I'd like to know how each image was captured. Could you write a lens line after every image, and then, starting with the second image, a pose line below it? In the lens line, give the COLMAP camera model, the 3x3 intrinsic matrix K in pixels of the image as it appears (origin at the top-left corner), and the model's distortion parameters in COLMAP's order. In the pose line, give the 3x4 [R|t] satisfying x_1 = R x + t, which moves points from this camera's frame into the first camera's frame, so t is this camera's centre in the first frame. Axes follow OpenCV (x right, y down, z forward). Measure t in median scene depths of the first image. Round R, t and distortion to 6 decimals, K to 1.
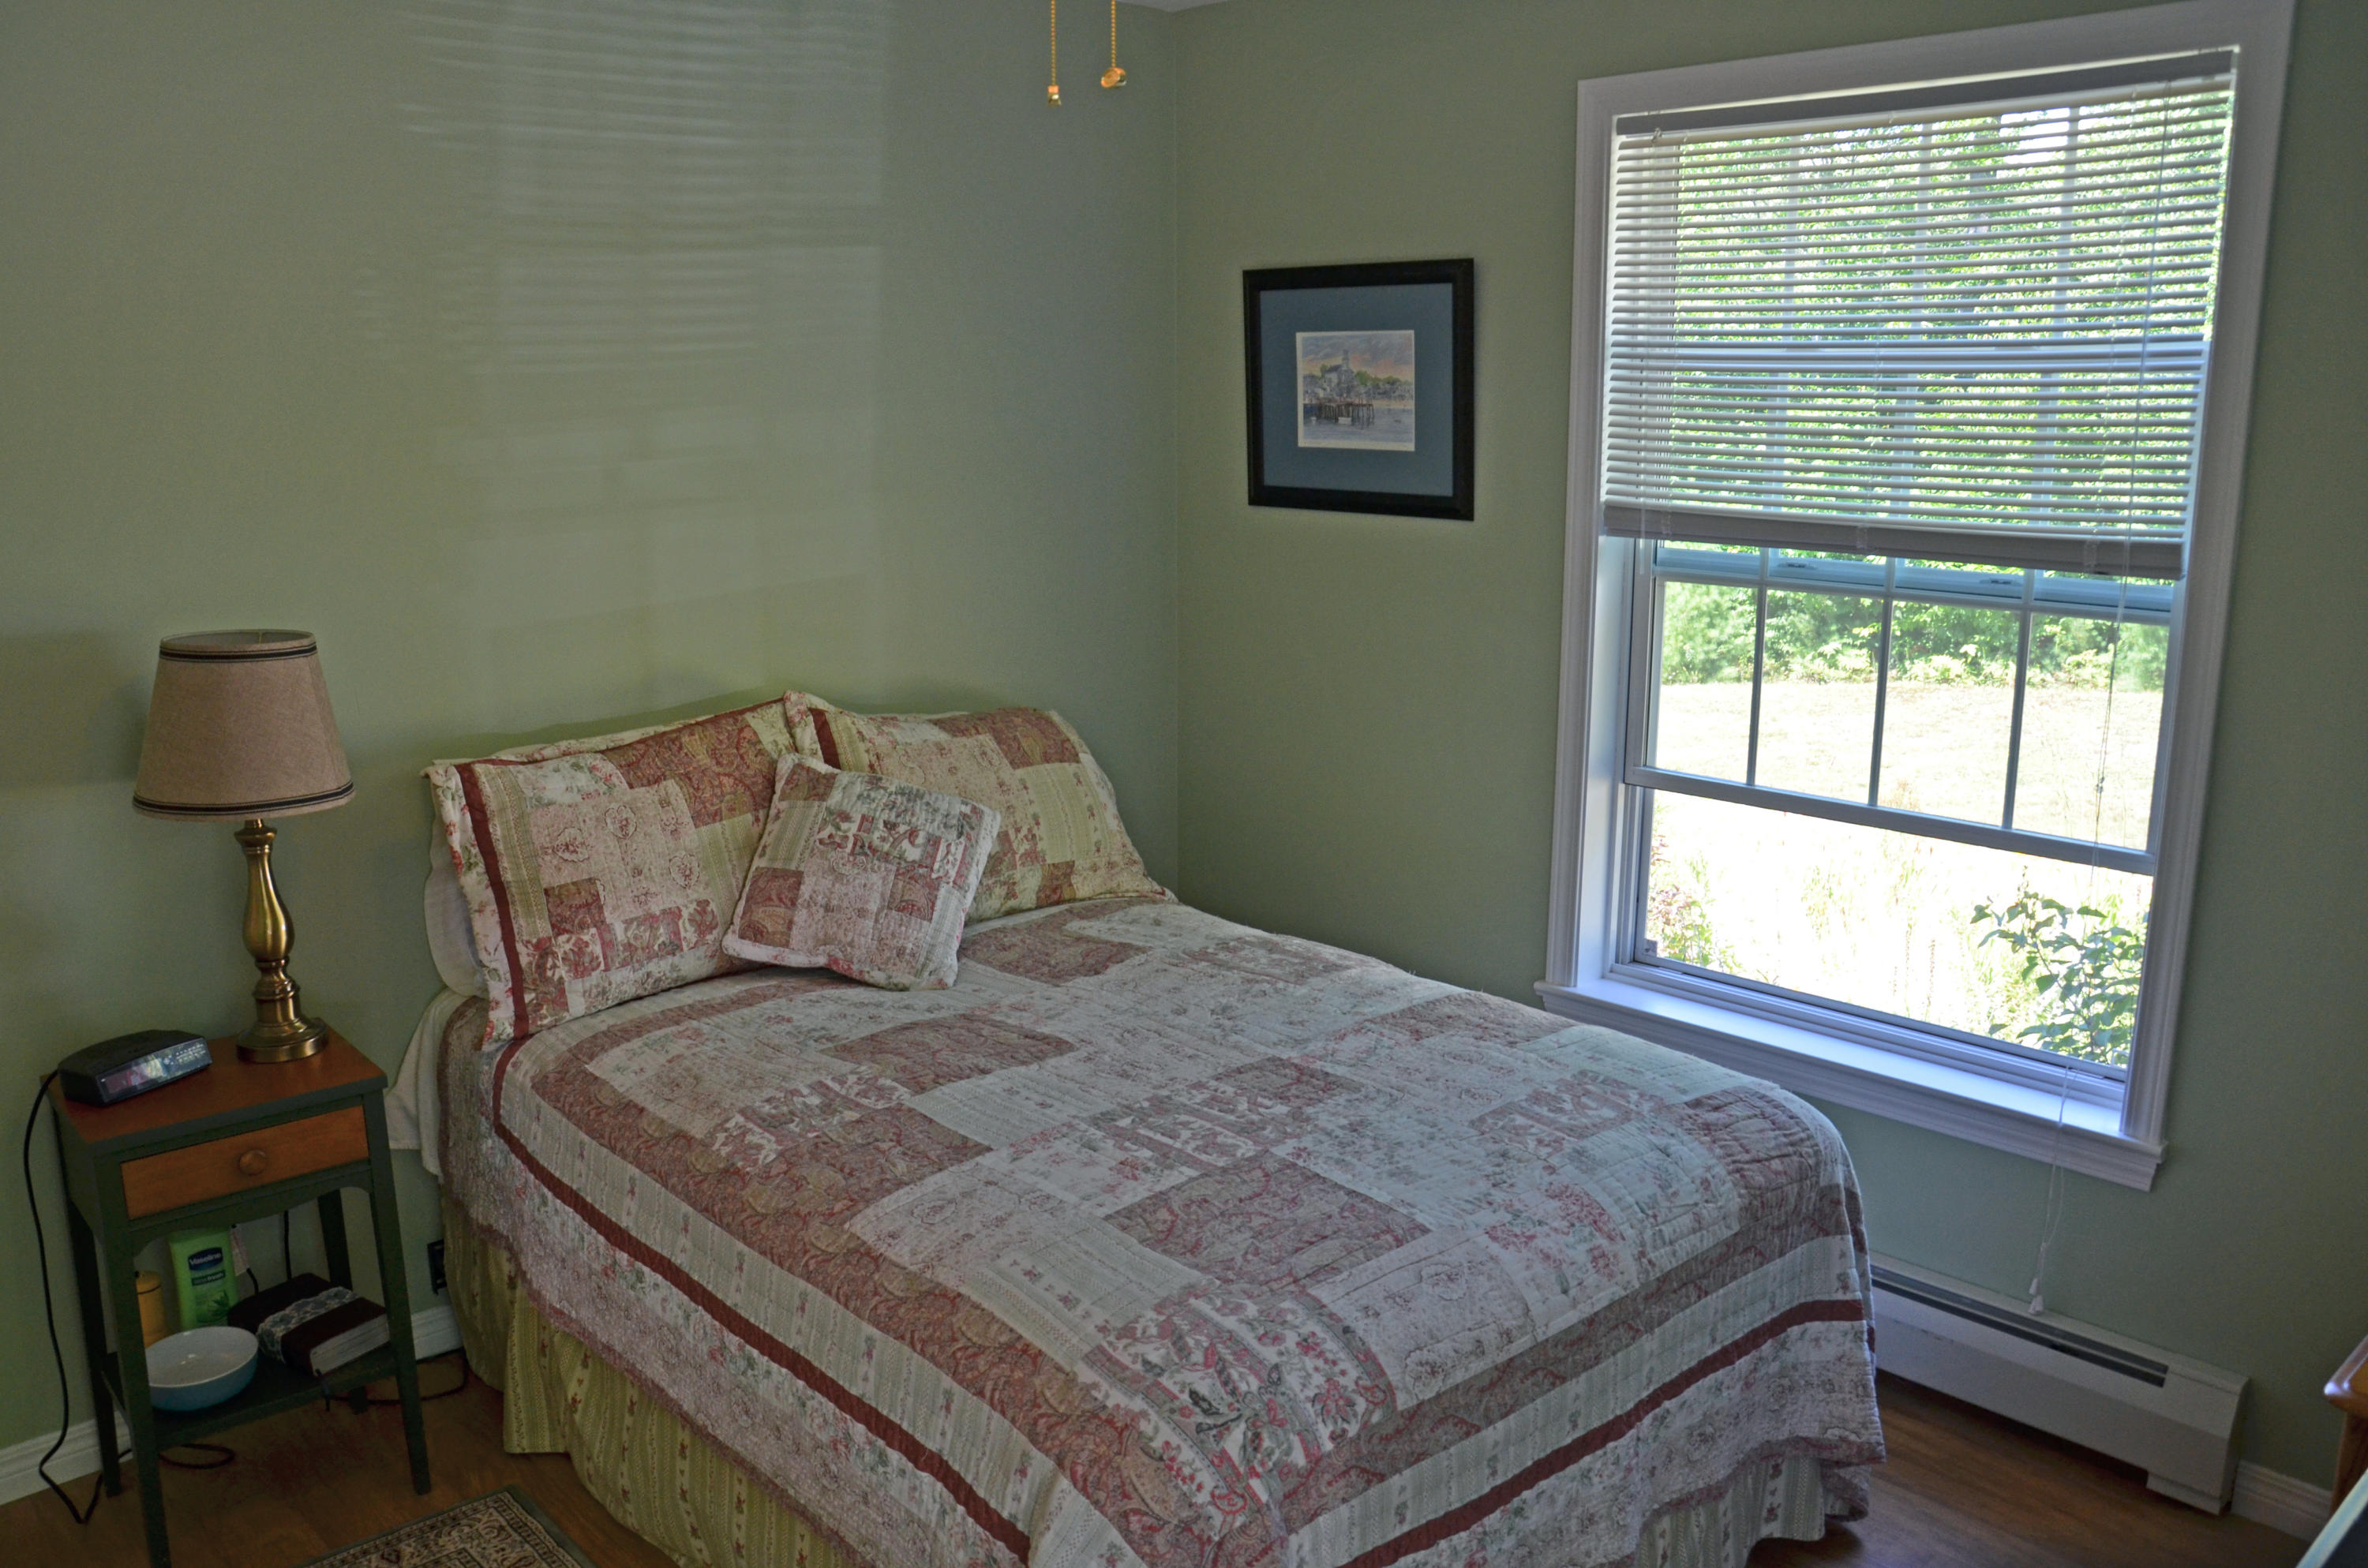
lens RADIAL K [[1849.3, 0, 1161.4], [0, 1849.3, 778.5], [0, 0, 1]] dist [-0.157021, 0.121403]
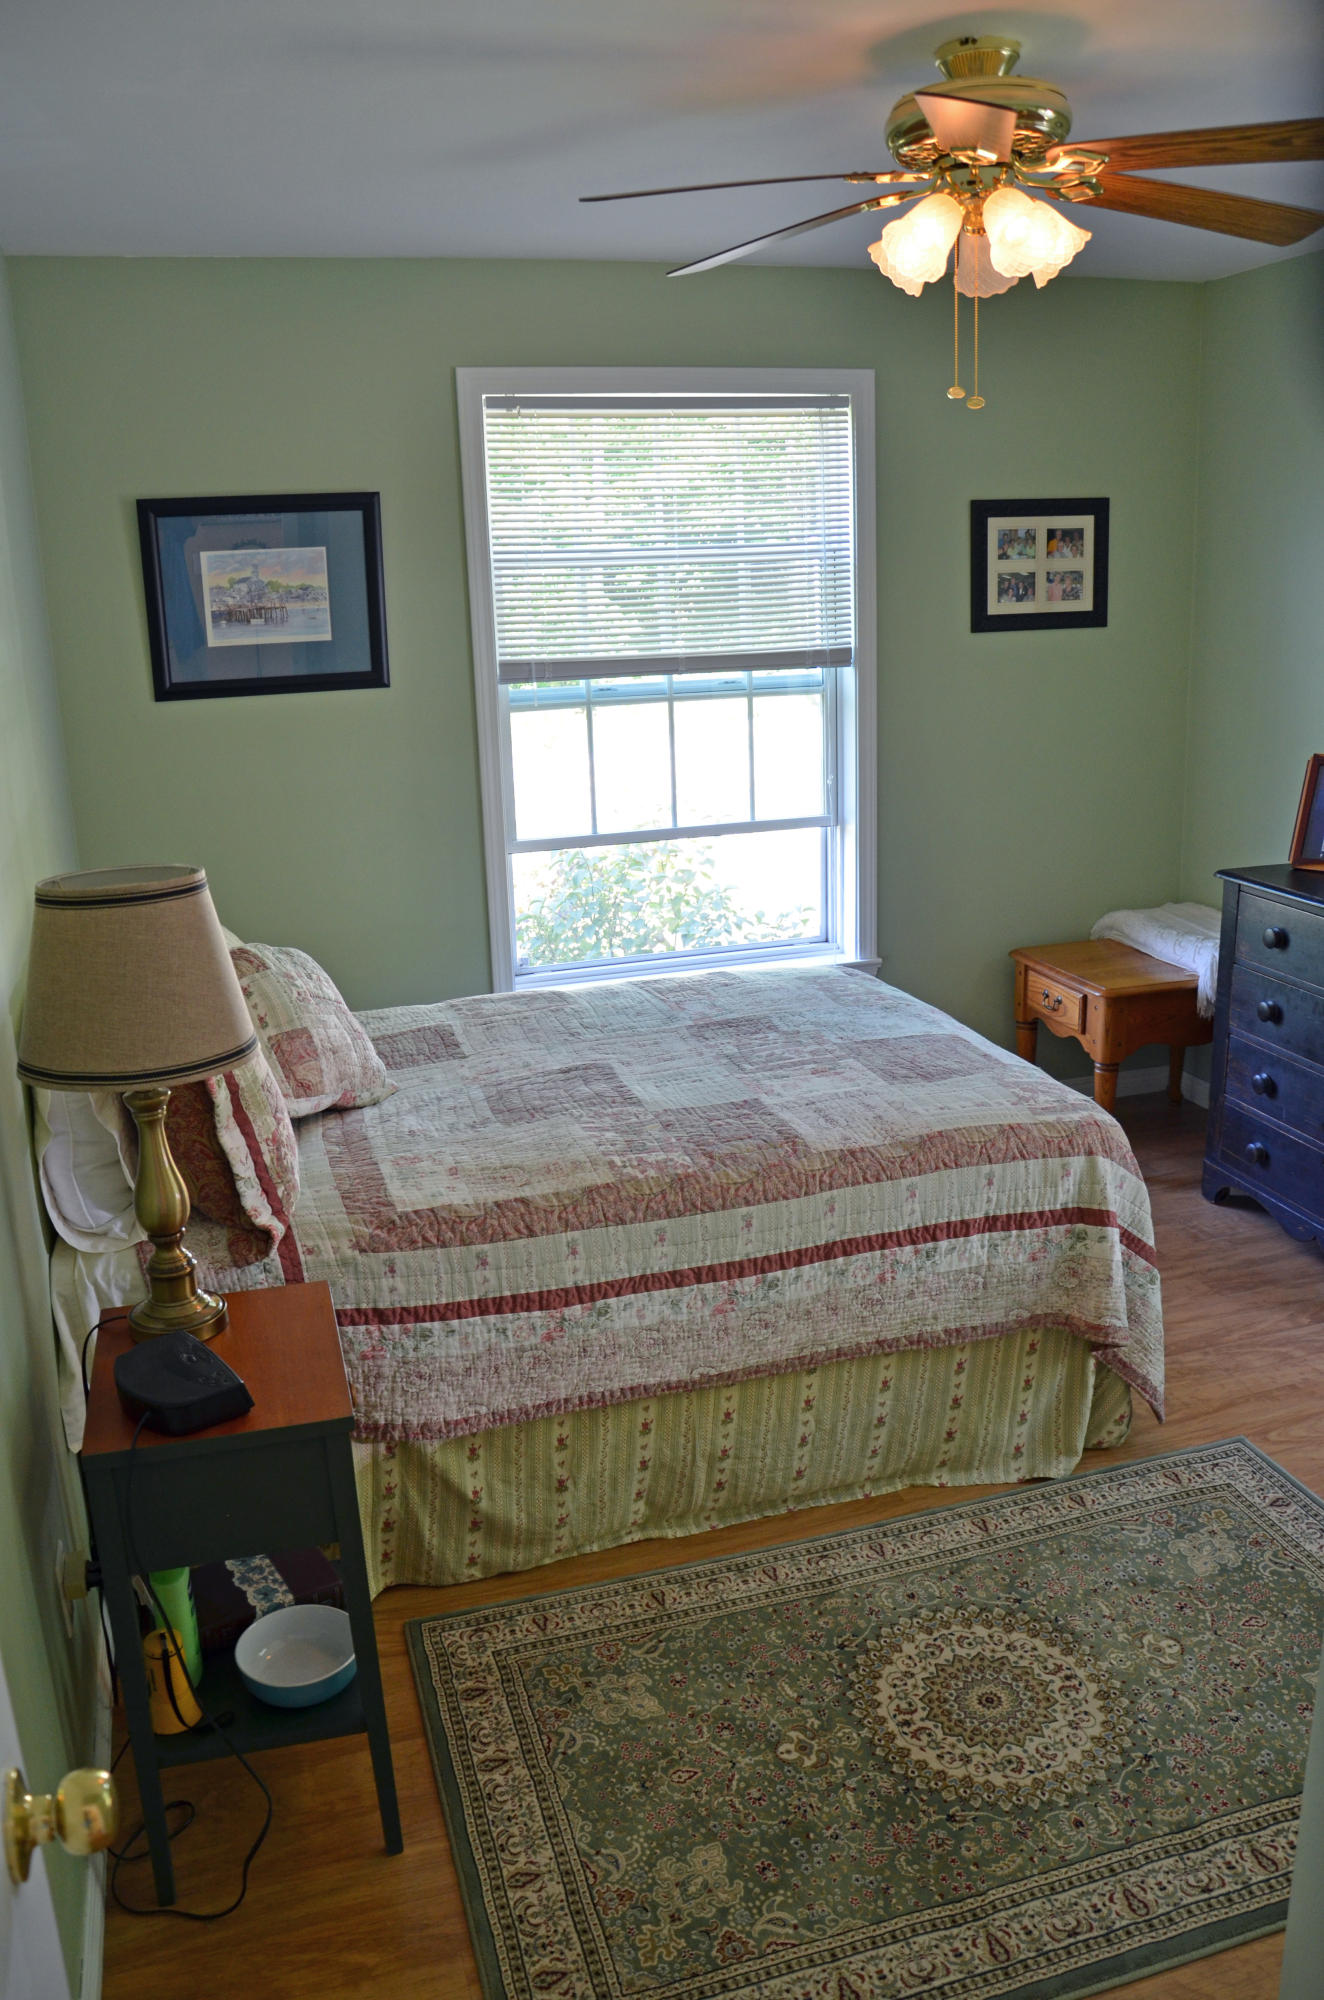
lens RADIAL K [[1562.1, 0, 662.0], [0, 1562.1, 1000.0], [0, 0, 1]] dist [-0.157021, 0.121403]
pose [[0.436491, -0.247533, 0.864987, -0.782680], [0.217810, 0.961883, 0.165350, -0.062929], [-0.872946, 0.116229, 0.473768, 0.310687]]
